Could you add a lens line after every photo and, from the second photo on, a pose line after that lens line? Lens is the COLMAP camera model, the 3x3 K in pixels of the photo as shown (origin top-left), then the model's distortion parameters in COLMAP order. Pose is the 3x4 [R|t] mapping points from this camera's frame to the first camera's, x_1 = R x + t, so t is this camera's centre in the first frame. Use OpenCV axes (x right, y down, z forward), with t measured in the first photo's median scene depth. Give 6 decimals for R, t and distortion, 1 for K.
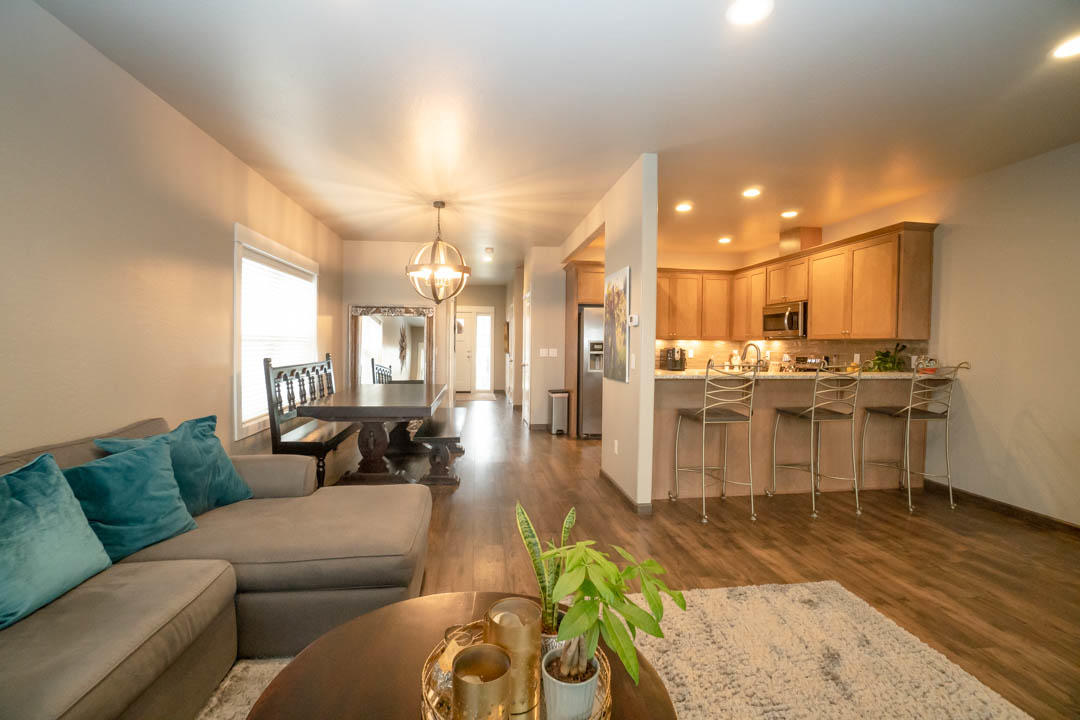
lens RADIAL K [[475.3, 0, 531.8], [0, 475.3, 358.7], [0, 0, 1]] dist [-0.064422, 0.023329]
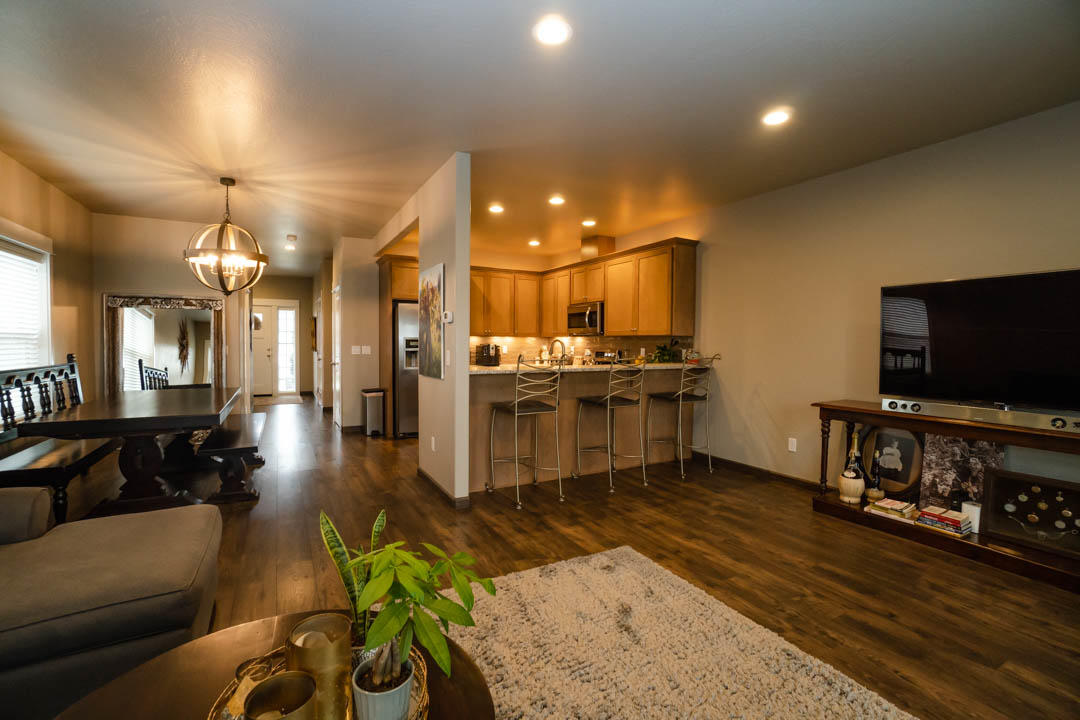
lens RADIAL K [[475.3, 0, 531.8], [0, 475.3, 358.7], [0, 0, 1]] dist [-0.064422, 0.023329]
pose [[0.928962, -0.017267, 0.369773, 0.006265], [0.014628, 0.999844, 0.009940, 0.000104], [-0.369887, -0.003825, 0.929069, -0.001410]]
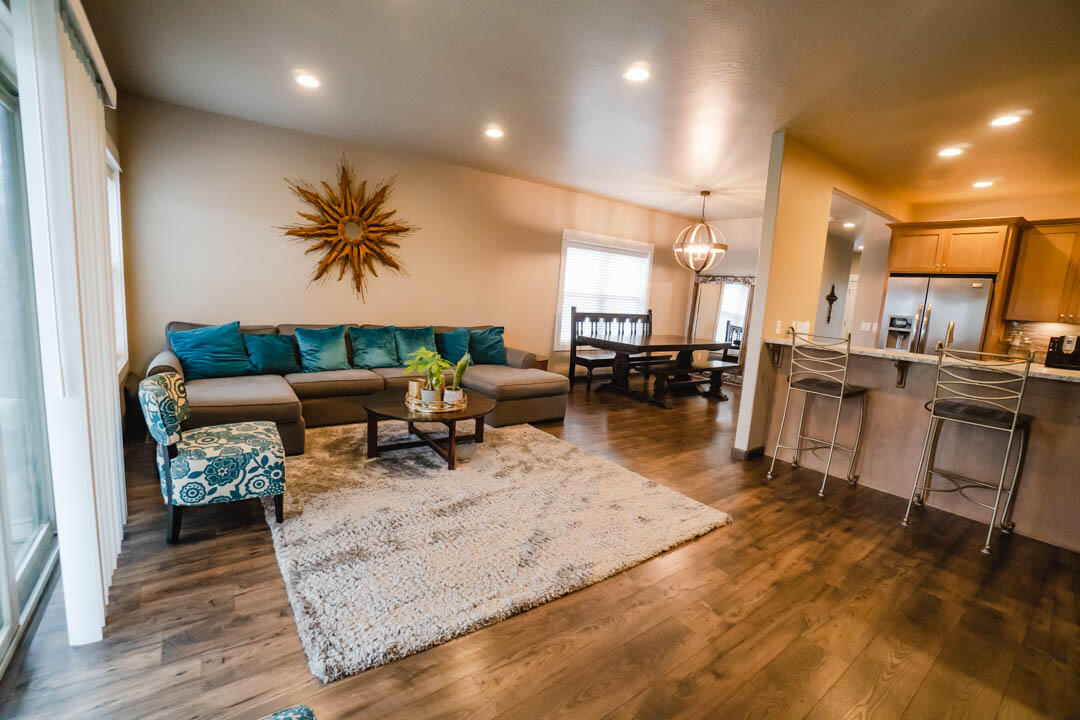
lens RADIAL K [[475.3, 0, 531.8], [0, 475.3, 358.7], [0, 0, 1]] dist [-0.064422, 0.023329]
pose [[0.500577, 0.142779, -0.853837, 0.889490], [-0.085025, 0.989645, 0.115641, 0.000156], [0.861506, 0.014710, 0.507533, -0.018084]]
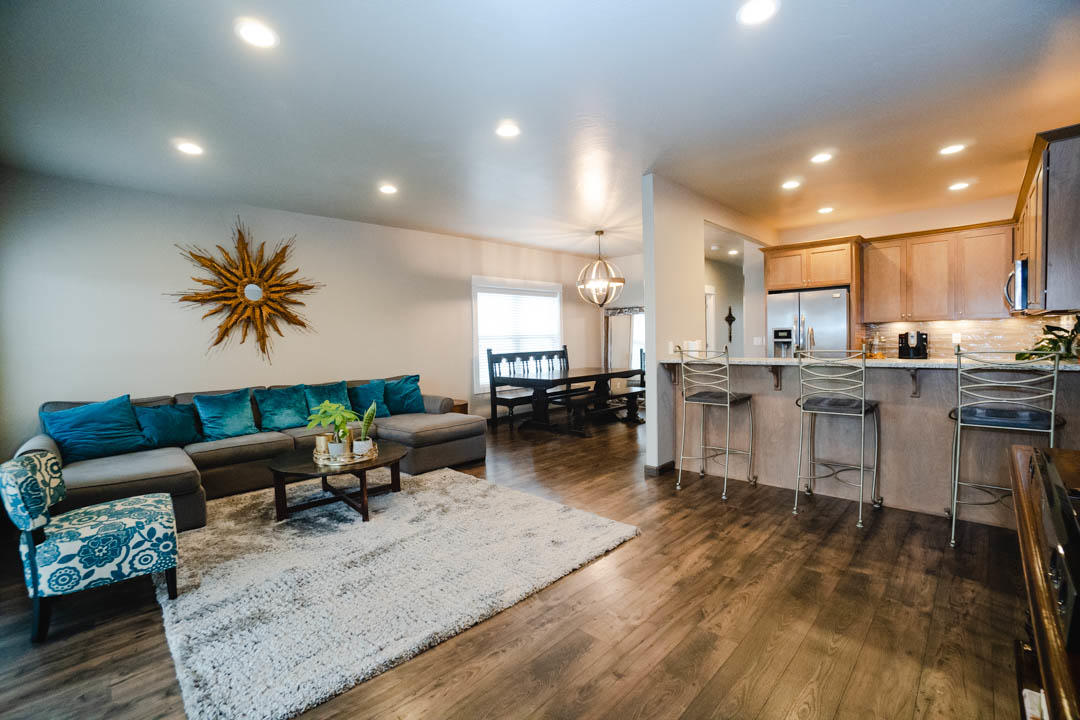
lens RADIAL K [[475.3, 0, 531.8], [0, 475.3, 358.7], [0, 0, 1]] dist [-0.064422, 0.023329]
pose [[0.620674, 0.005482, -0.784050, 0.953314], [0.008687, 0.999866, 0.013869, 0.012532], [0.784021, -0.015419, 0.620543, 0.014044]]
